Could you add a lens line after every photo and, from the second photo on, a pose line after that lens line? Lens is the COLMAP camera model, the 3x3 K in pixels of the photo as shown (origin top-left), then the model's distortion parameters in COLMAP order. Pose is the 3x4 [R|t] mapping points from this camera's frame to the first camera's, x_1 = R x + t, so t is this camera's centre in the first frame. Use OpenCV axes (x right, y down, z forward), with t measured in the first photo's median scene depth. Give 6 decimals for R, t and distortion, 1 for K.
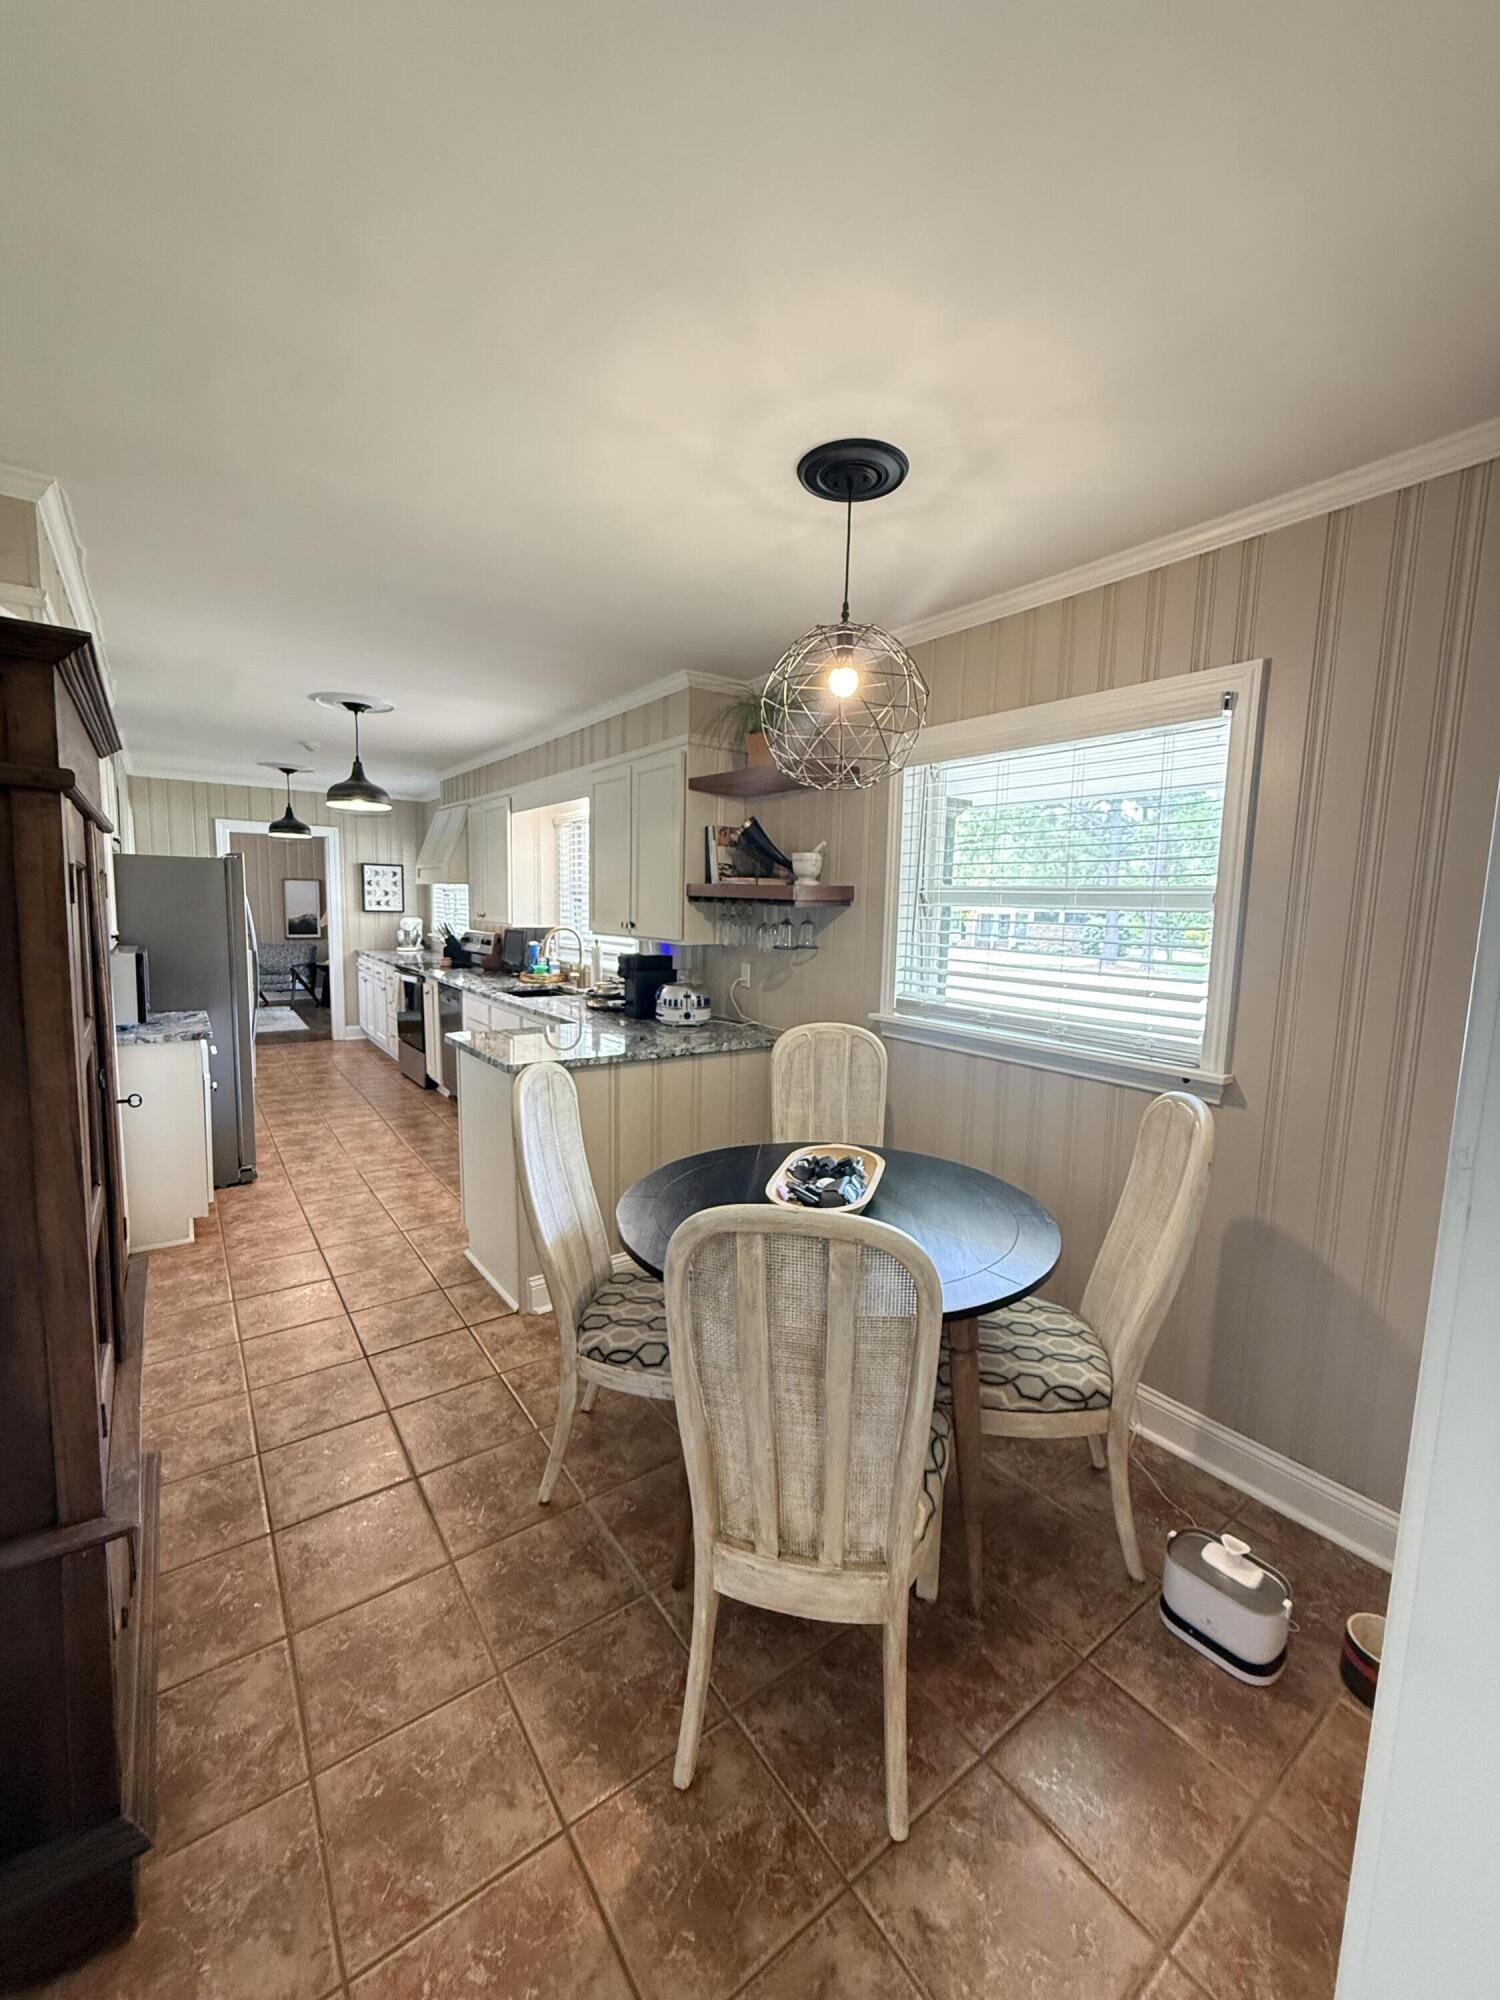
lens RADIAL K [[800.0, 0, 765.2], [0, 800.0, 1002.6], [0, 0, 1]] dist [0.000155, -0.001055]
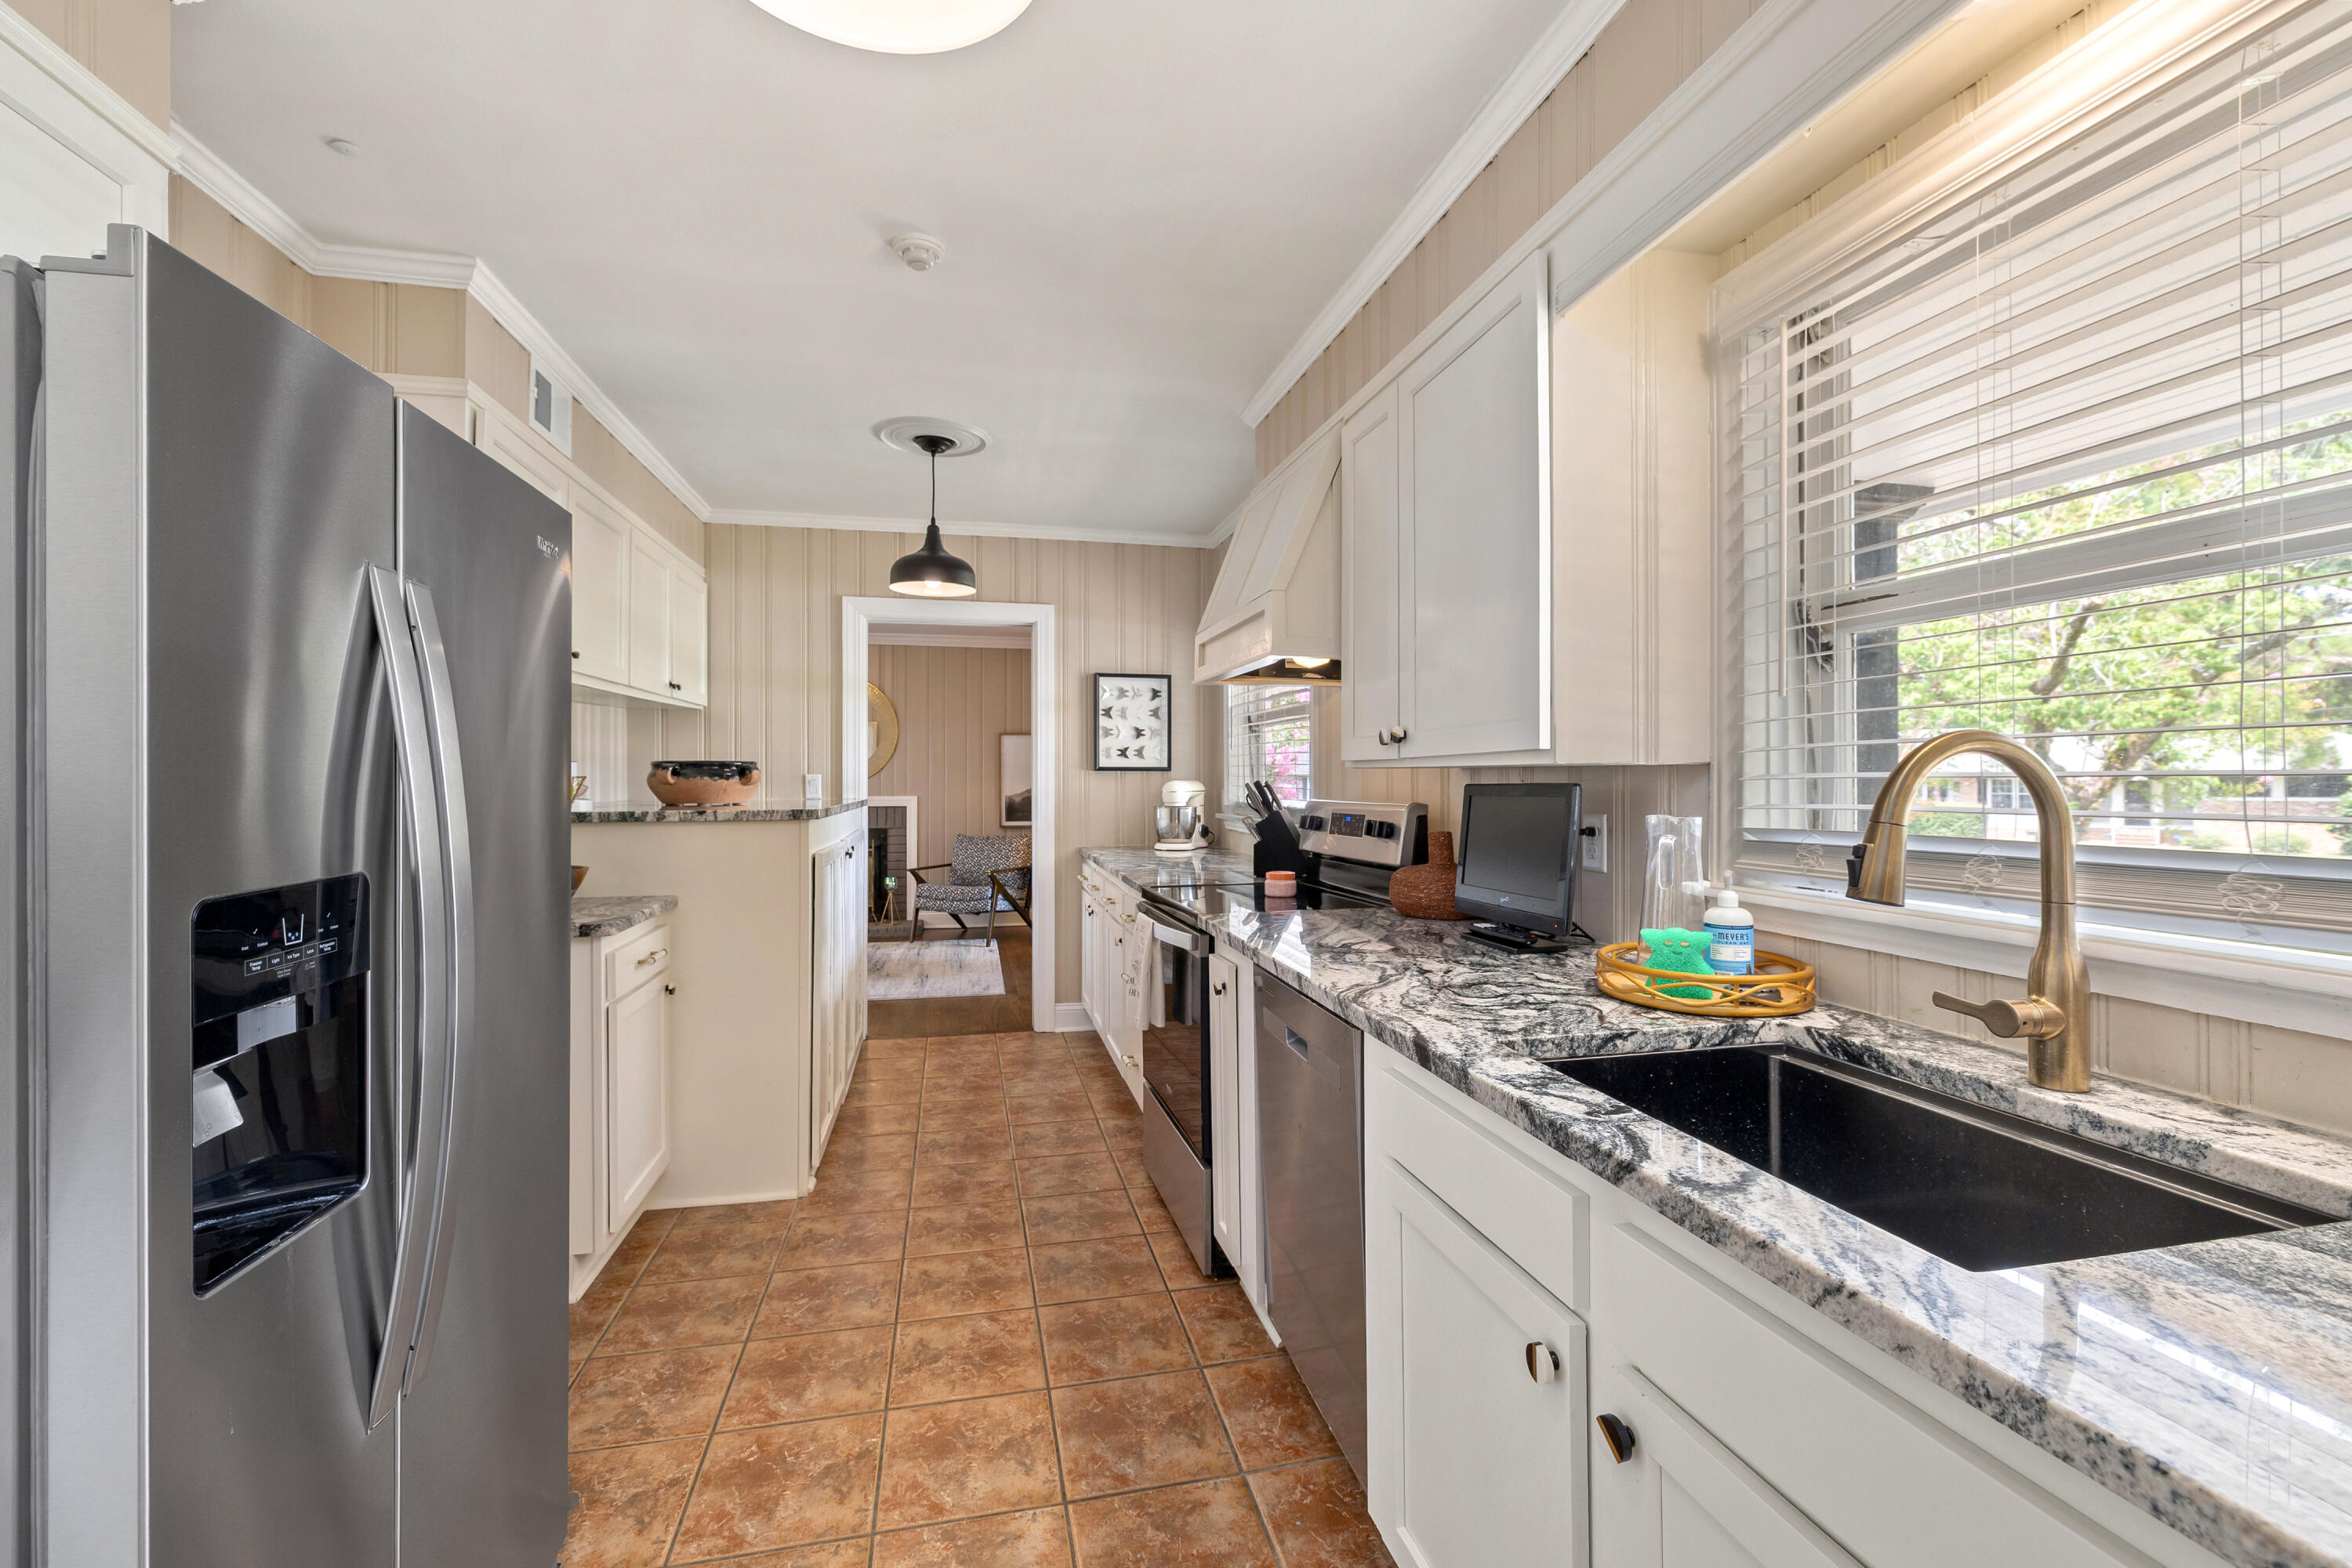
lens RADIAL K [[1007.2, 0, 1180.3], [0, 1007.2, 779.3], [0, 0, 1]] dist [0.002214, 0.000104]
pose [[0.912245, -0.029219, -0.408602, -0.204443], [-0.023291, 0.992140, -0.122948, -0.033936], [0.408983, 0.121675, 0.904394, 0.468262]]
